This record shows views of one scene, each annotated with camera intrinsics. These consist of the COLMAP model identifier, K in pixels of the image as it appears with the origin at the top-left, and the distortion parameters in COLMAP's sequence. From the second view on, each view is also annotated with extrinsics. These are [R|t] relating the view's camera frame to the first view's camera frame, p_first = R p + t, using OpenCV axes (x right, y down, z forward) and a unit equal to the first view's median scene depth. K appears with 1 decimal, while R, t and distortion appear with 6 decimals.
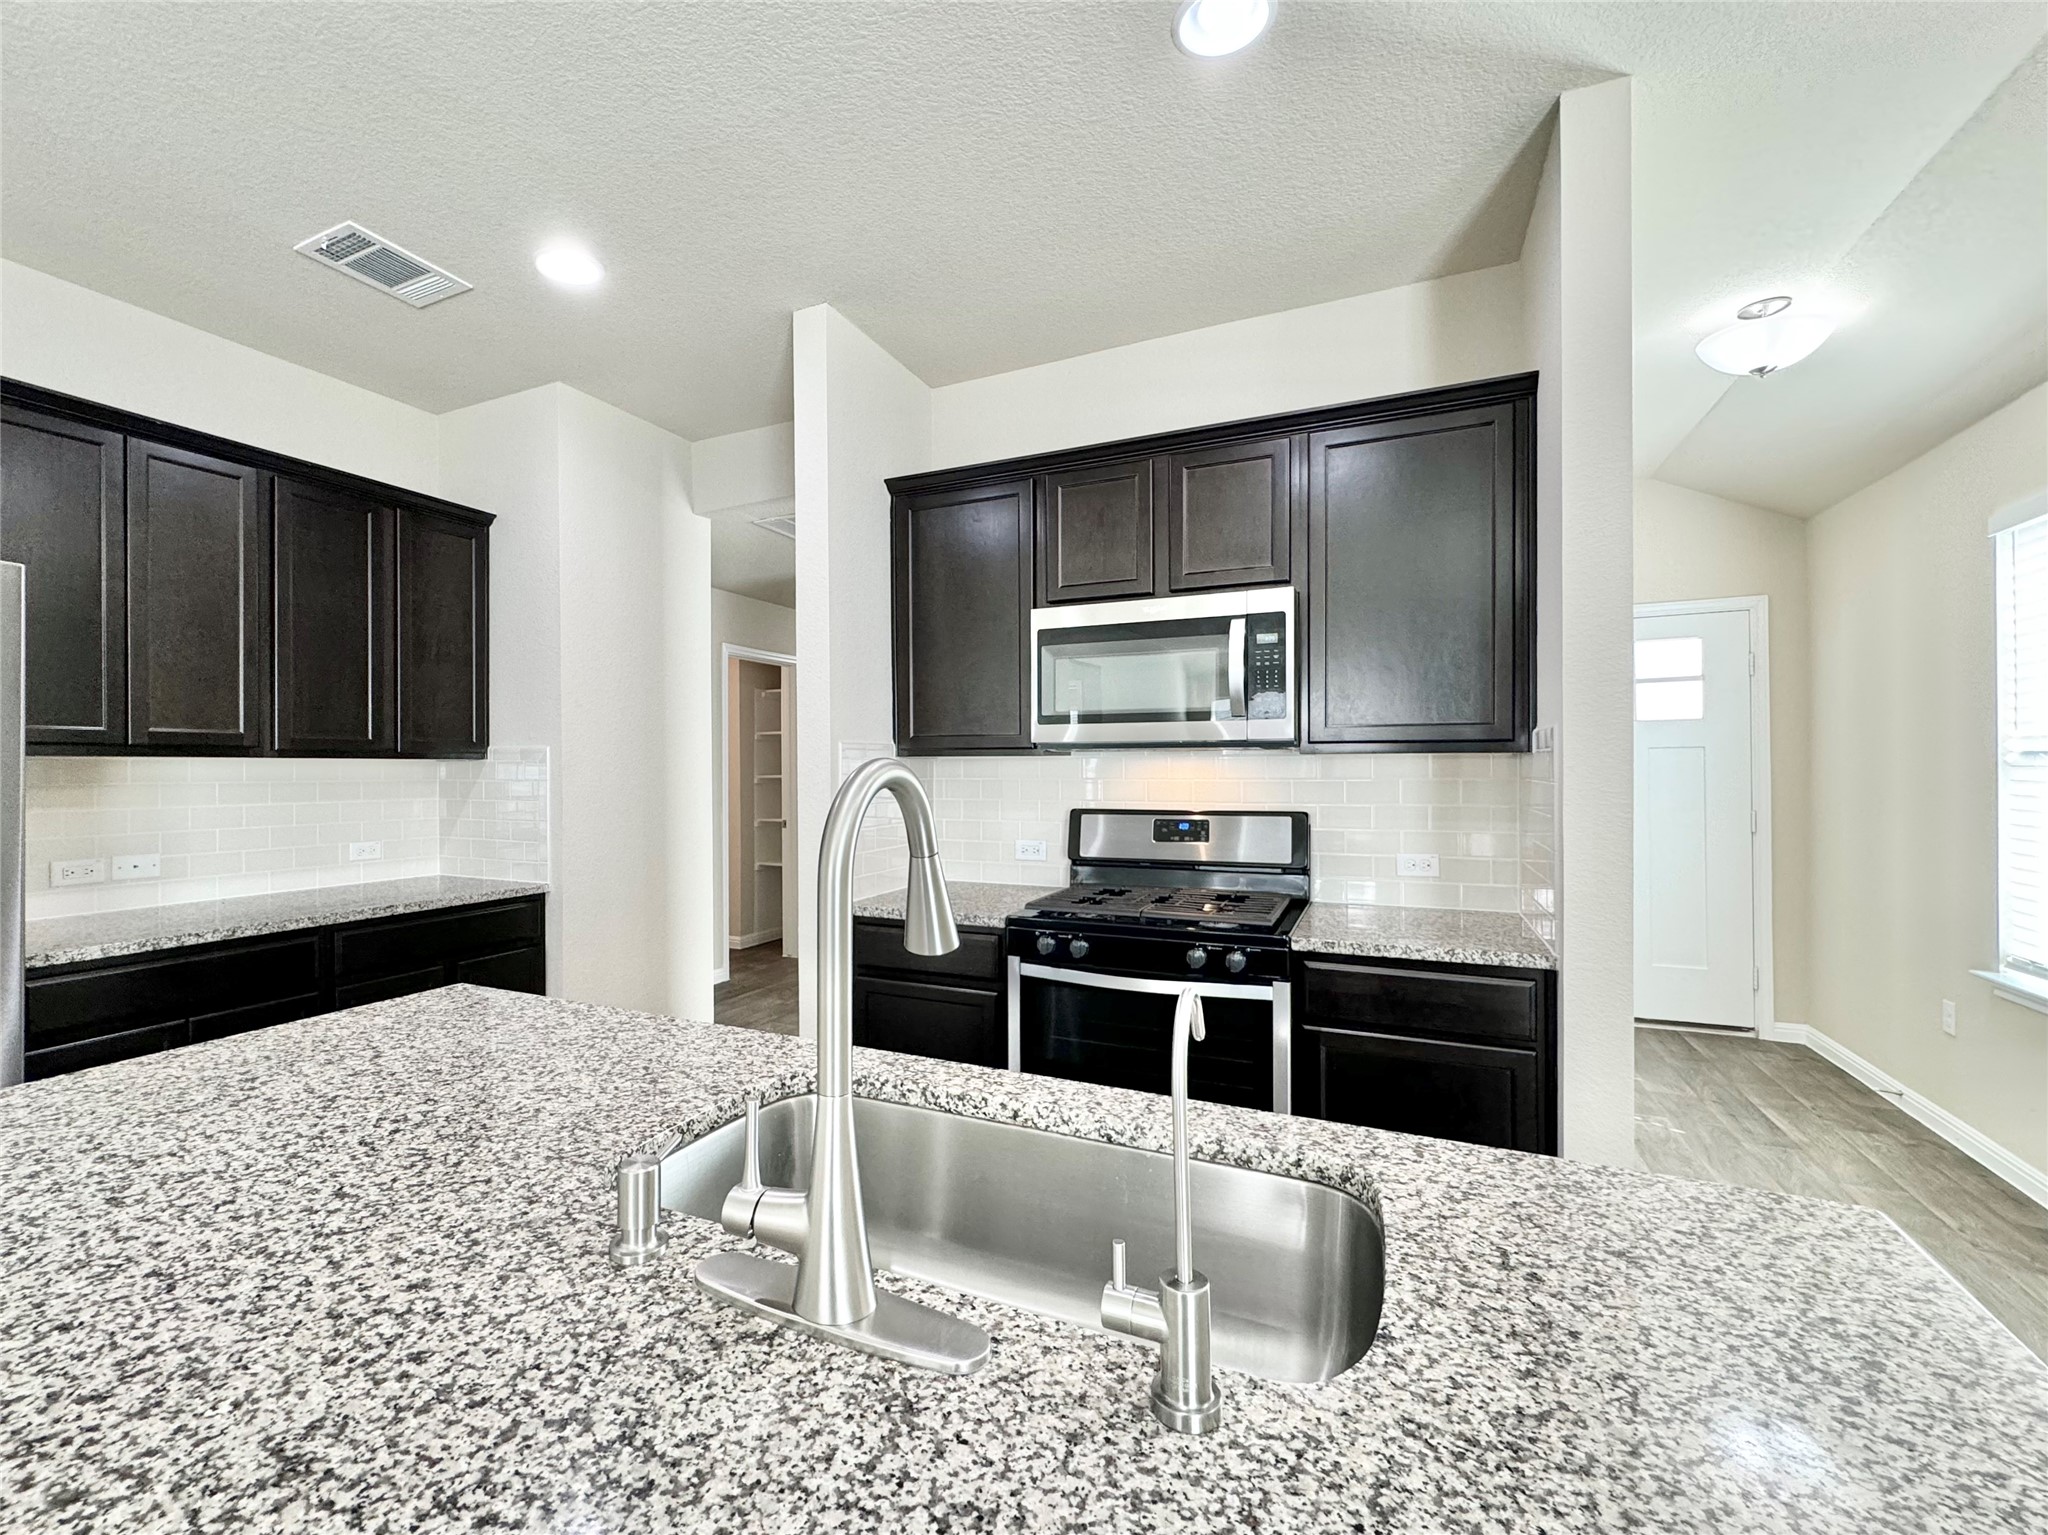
lens RADIAL K [[895.3, 0, 934.4], [0, 895.3, 761.2], [0, 0, 1]] dist [-0.000378, -0.000132]
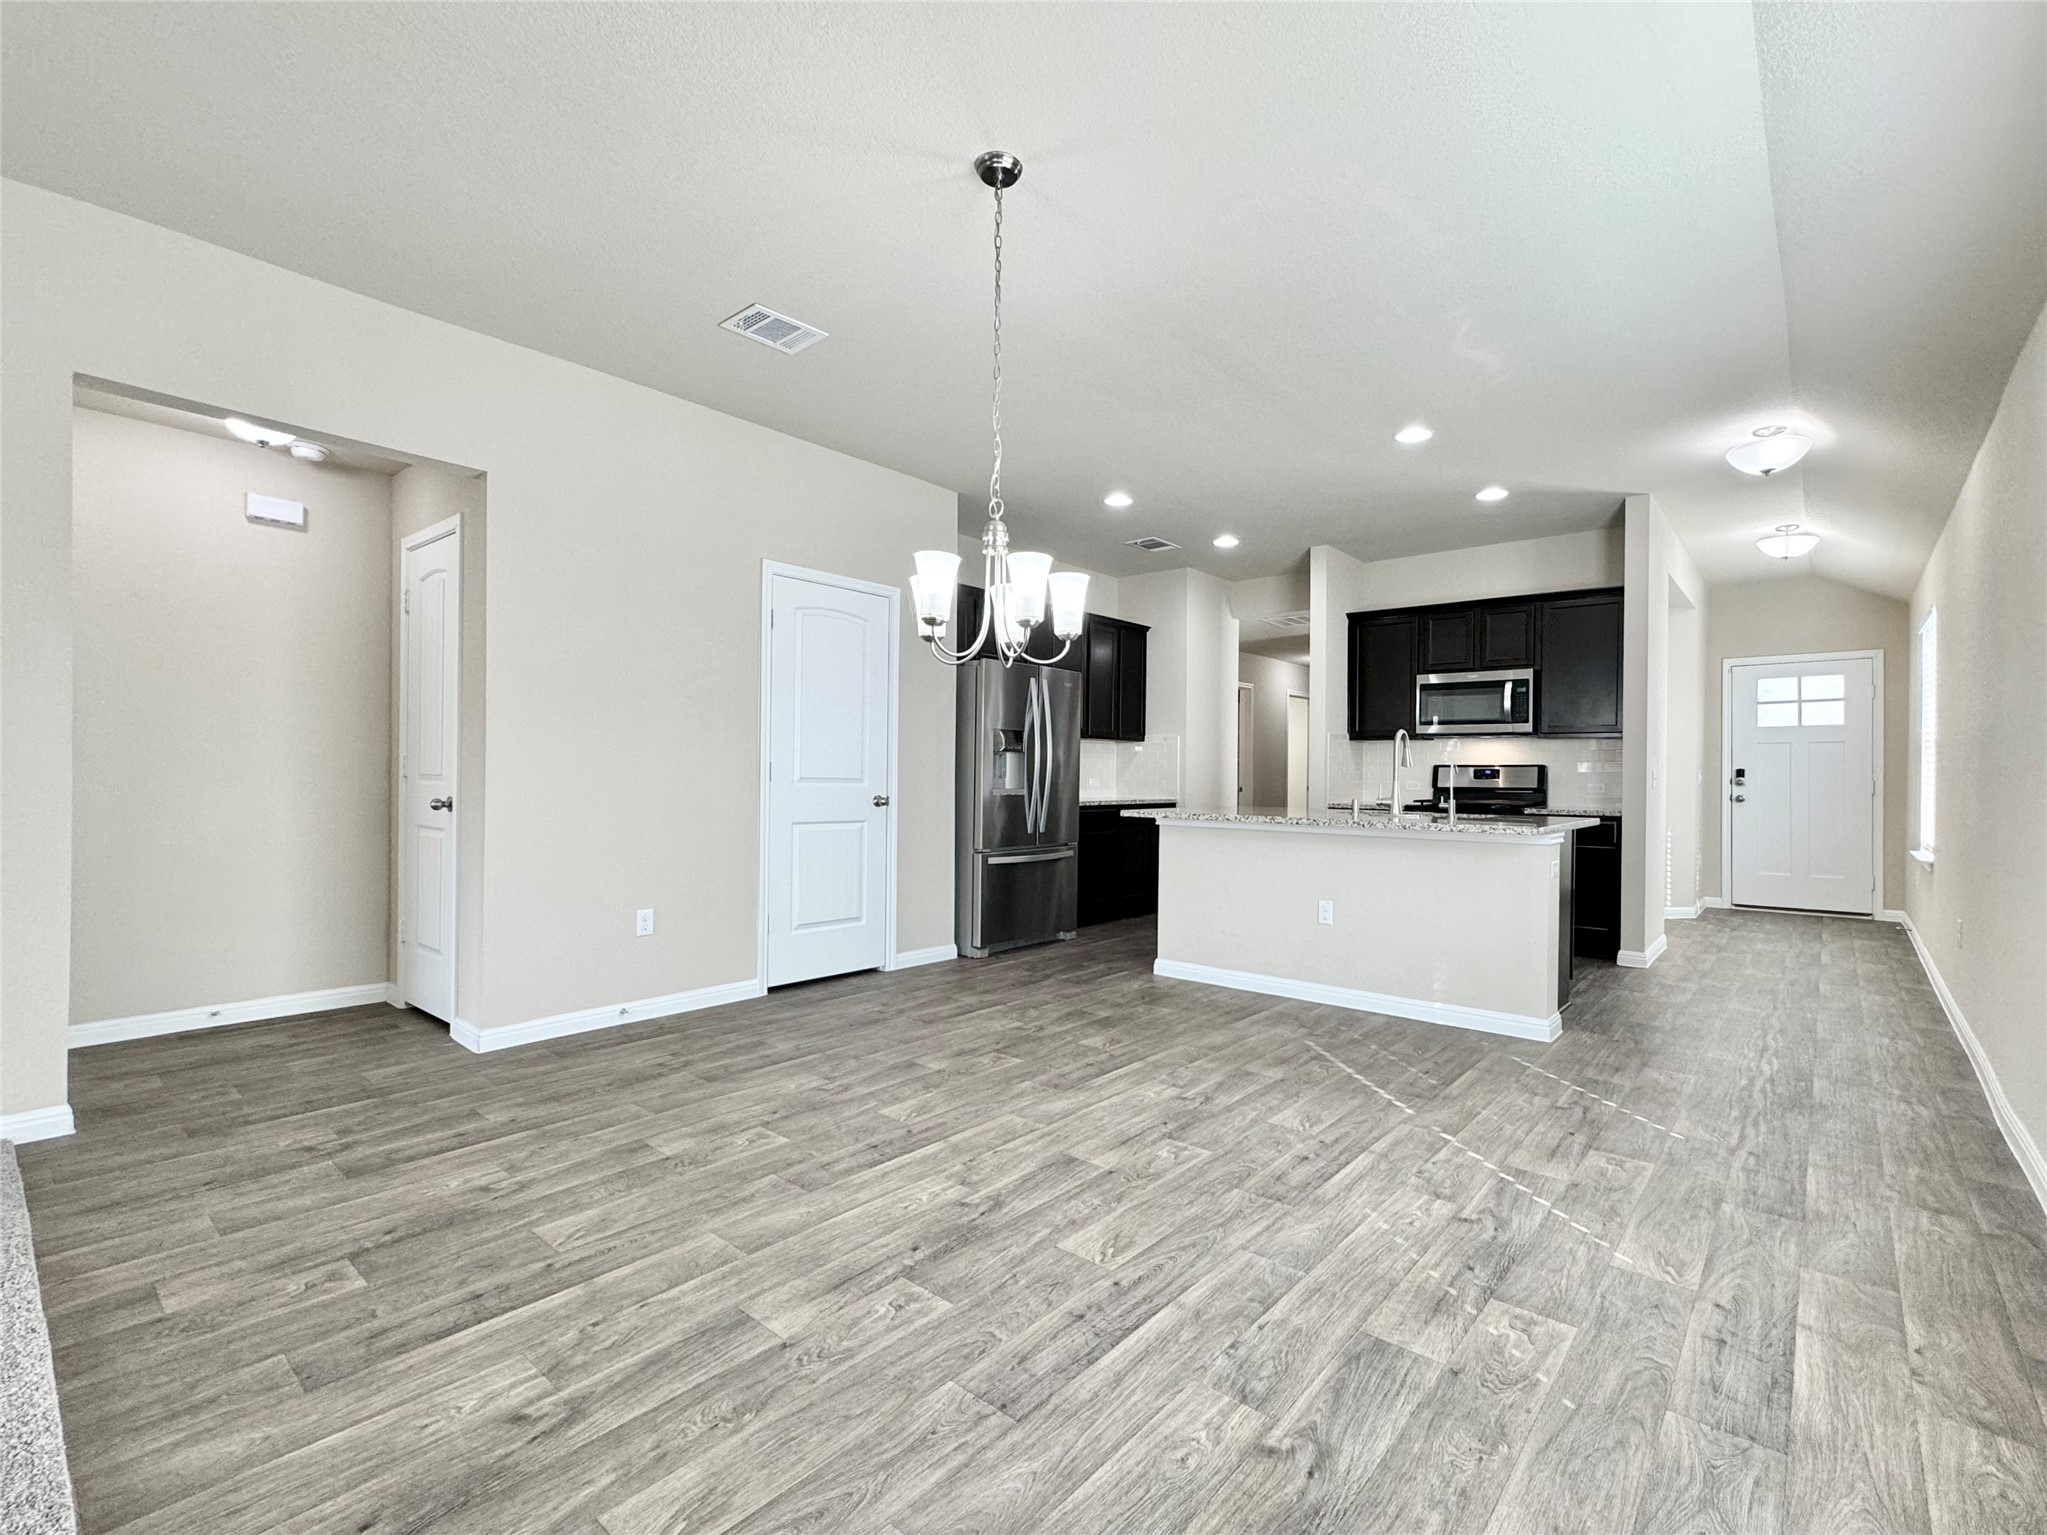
lens RADIAL K [[895.3, 0, 1076.4], [0, 895.3, 770.7], [0, 0, 1]] dist [-0.000078, 0.000417]
pose [[0.973237, 0.016308, -0.229226, -0.215189], [-0.015289, 0.999864, 0.006223, 0.075370], [0.229296, -0.002552, 0.973353, -1.462047]]
